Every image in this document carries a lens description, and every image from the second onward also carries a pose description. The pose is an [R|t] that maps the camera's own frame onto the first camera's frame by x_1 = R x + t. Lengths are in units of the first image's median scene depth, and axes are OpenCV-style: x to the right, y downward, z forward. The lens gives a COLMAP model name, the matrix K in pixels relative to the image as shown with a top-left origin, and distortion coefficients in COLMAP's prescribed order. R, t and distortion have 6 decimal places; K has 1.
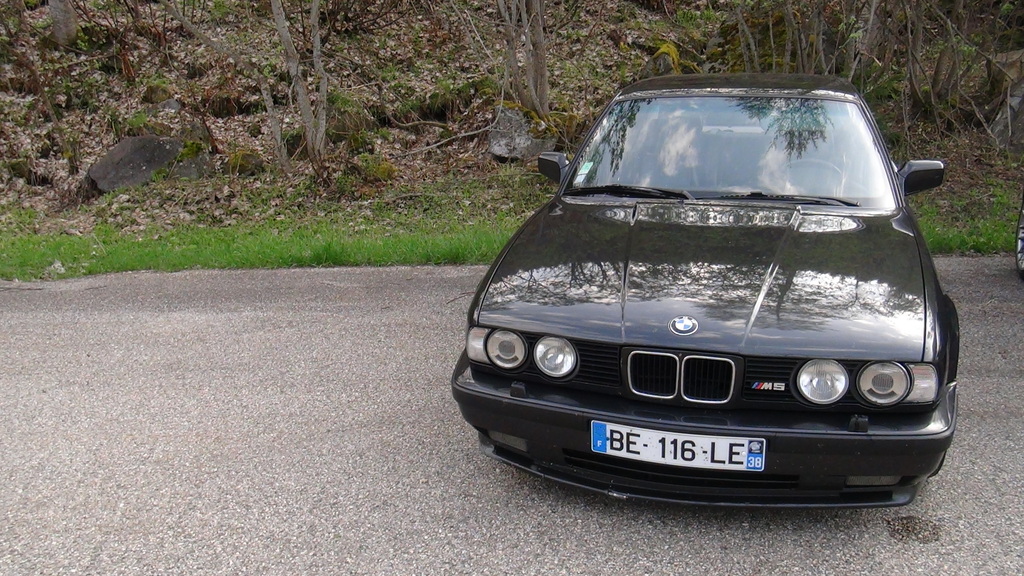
lens RADIAL K [[896.2, 0, 512.0], [0, 896.2, 288.0], [0, 0, 1]] dist [-0.006286, -0.004039]
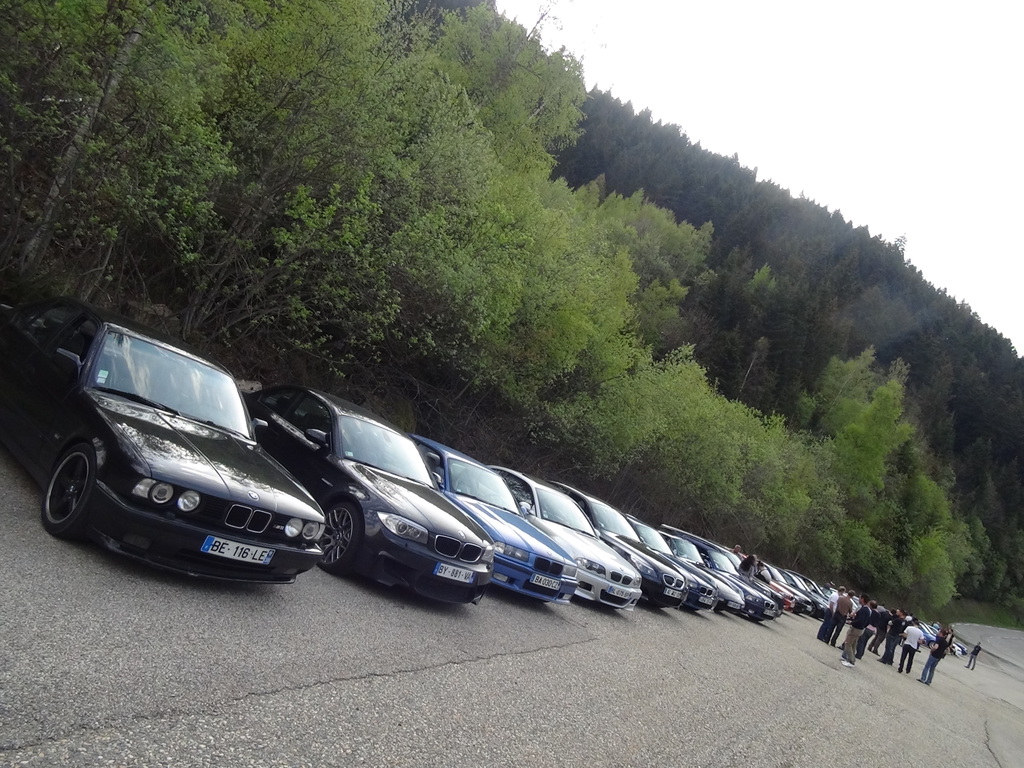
lens RADIAL K [[839.2, 0, 512.0], [0, 839.2, 384.0], [0, 0, 1]] dist [0.002448, 0.005867]
pose [[0.390314, 0.248772, 0.886435, -1.454461], [-0.174276, 0.965360, -0.194185, 0.067168], [-0.904037, -0.078691, 0.420149, -0.411563]]
